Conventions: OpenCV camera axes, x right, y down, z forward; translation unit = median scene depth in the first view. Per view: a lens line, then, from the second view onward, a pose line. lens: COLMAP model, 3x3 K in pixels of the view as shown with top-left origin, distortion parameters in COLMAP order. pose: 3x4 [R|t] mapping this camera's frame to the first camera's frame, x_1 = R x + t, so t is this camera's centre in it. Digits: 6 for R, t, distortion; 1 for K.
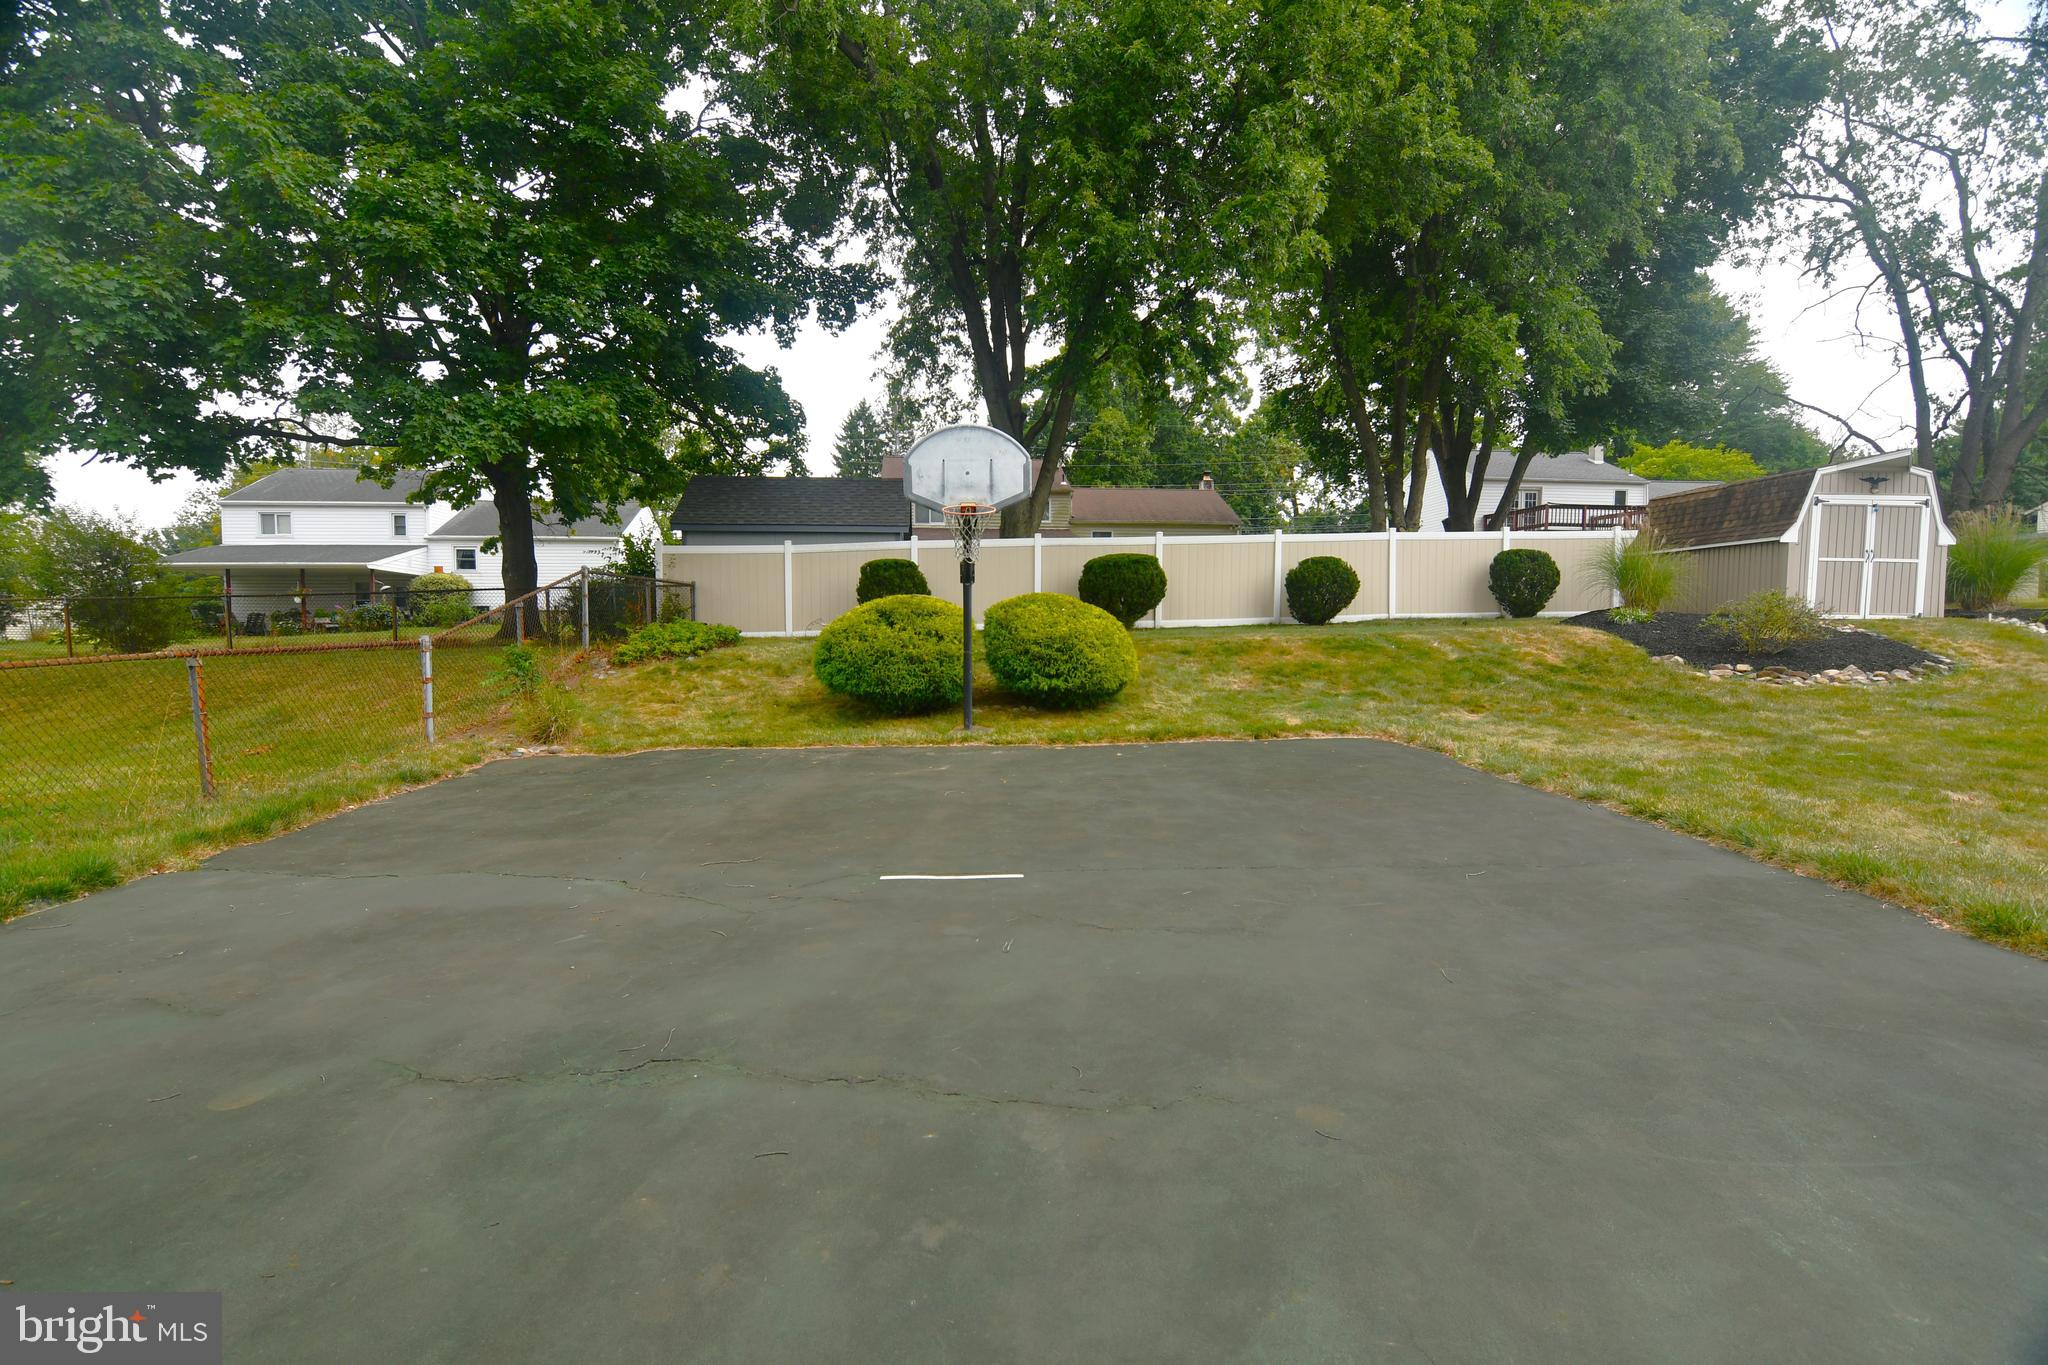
lens RADIAL K [[993.7, 0, 1024.4], [0, 993.7, 684.4], [0, 0, 1]] dist [-0.014690, -0.000516]
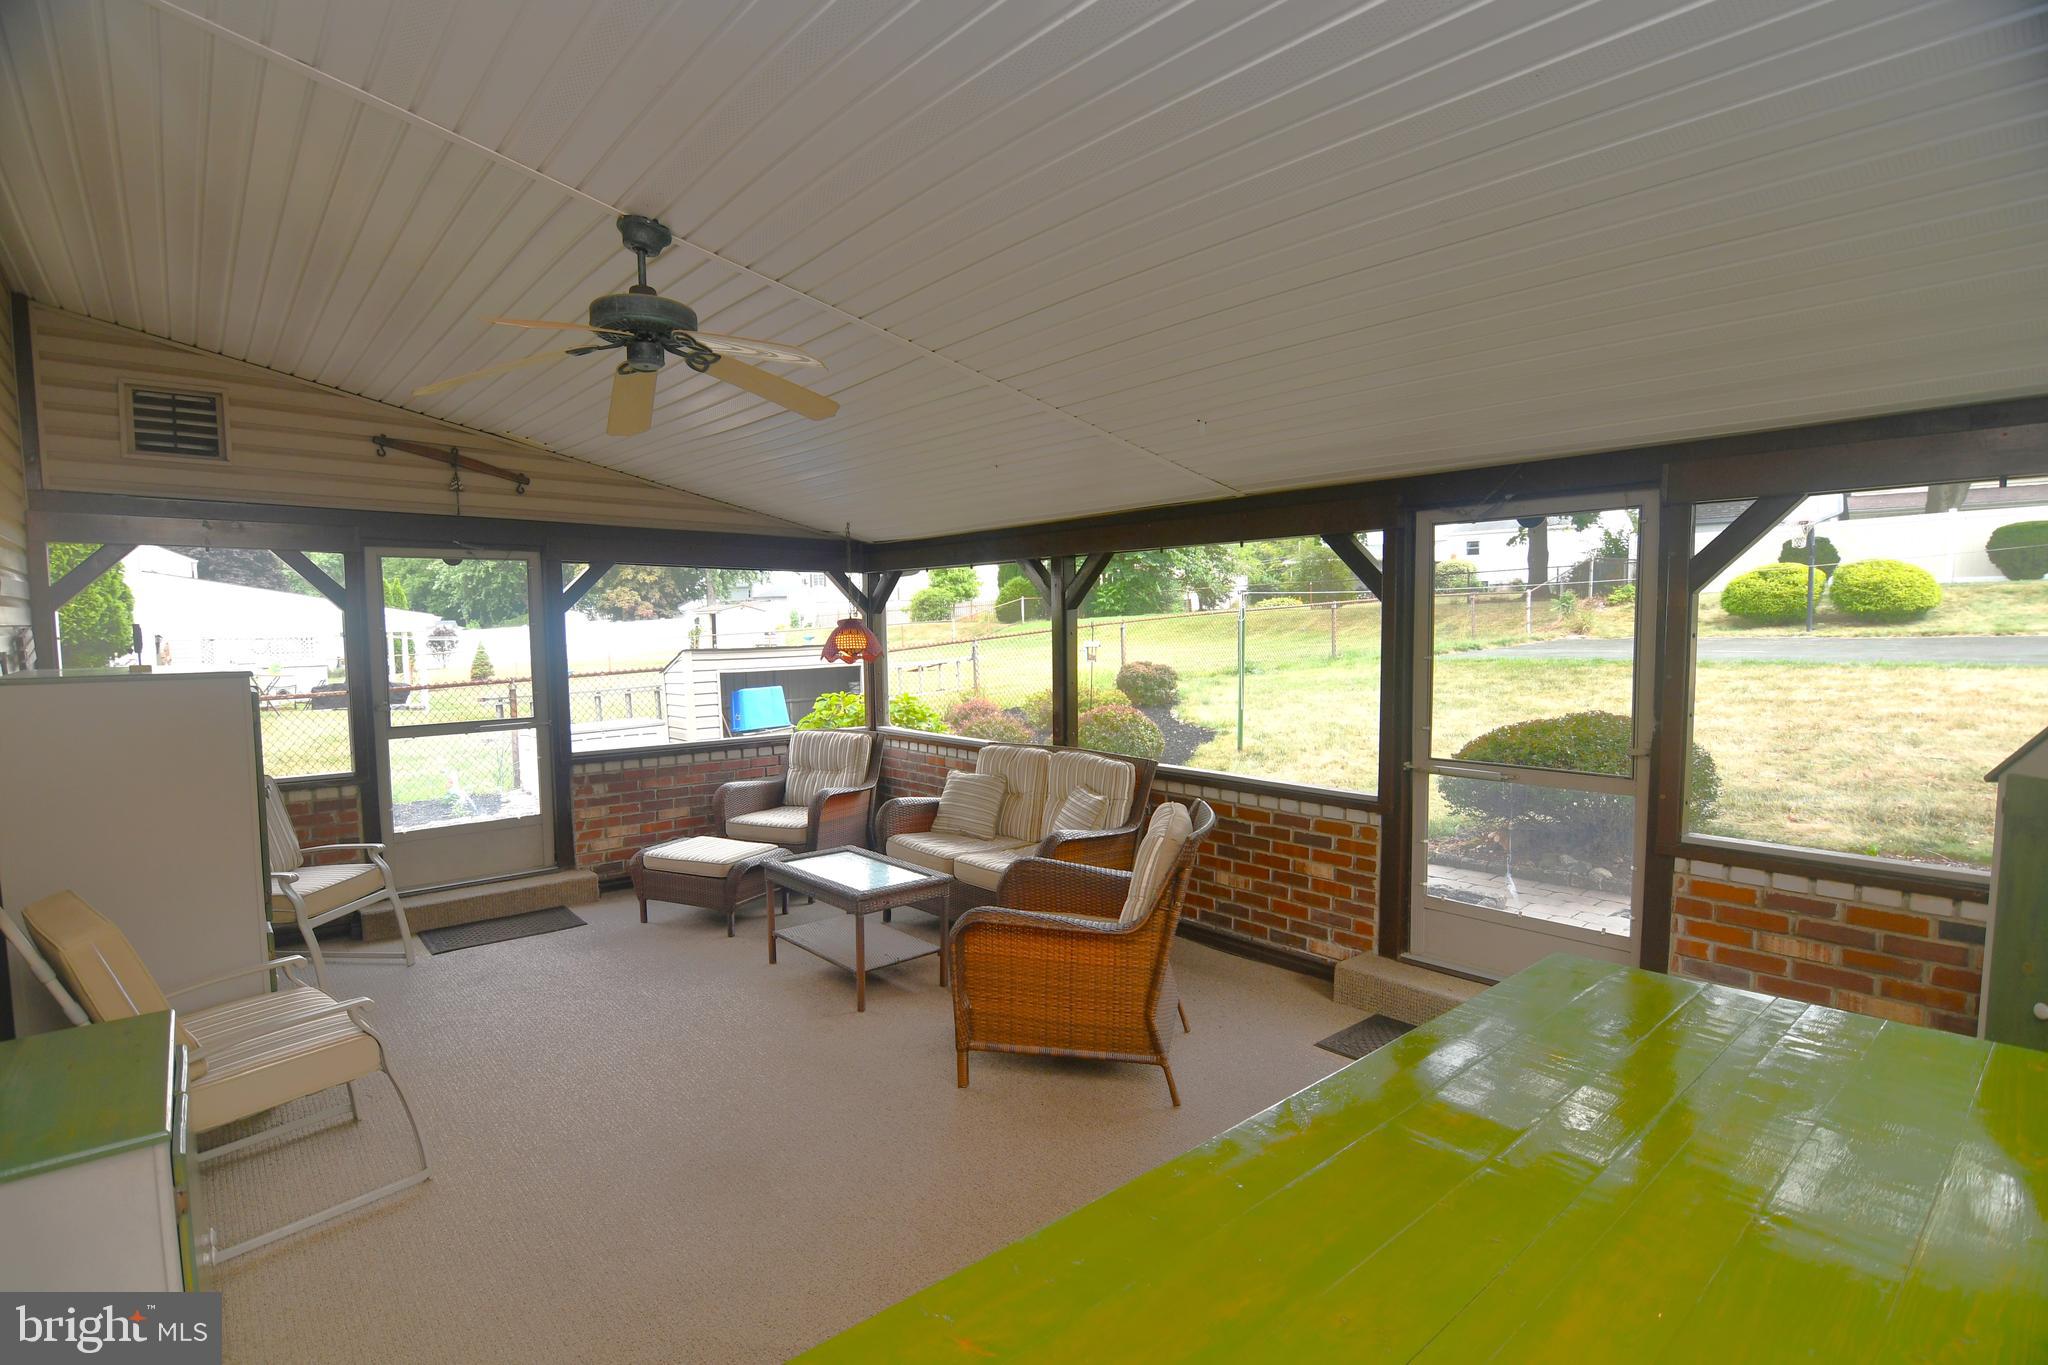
lens RADIAL K [[993.7, 0, 1013.7], [0, 993.7, 687.7], [0, 0, 1]] dist [-0.014690, -0.000516]
pose [[0.624854, 0.048388, -0.779240, 0.452682], [-0.027701, 0.998823, 0.039810, 0.115570], [0.780250, -0.003290, 0.625460, -1.343564]]
